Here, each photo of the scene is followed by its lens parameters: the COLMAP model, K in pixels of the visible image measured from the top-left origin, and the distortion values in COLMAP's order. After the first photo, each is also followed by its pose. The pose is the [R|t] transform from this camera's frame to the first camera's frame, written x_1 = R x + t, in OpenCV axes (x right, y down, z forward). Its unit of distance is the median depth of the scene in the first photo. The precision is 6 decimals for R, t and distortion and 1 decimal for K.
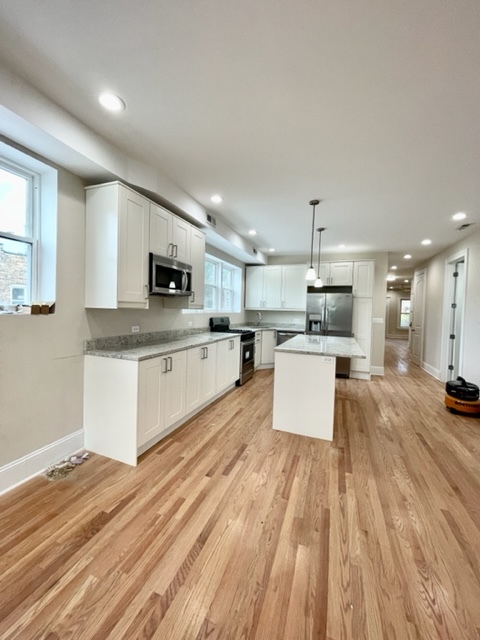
lens RADIAL K [[257.7, 0, 237.1], [0, 257.7, 316.1], [0, 0, 1]] dist [-0.001646, -0.000016]
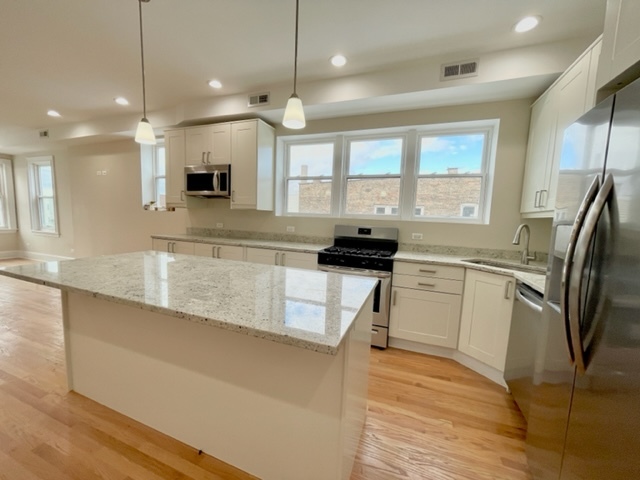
lens RADIAL K [[257.7, 0, 317.8], [0, 257.7, 244.3], [0, 0, 1]] dist [-0.001646, -0.000016]
pose [[0.007670, 0.081608, -0.996635, 0.534064], [-0.065645, 0.994555, 0.080933, 0.004403], [0.997814, 0.064804, 0.012985, 0.854347]]
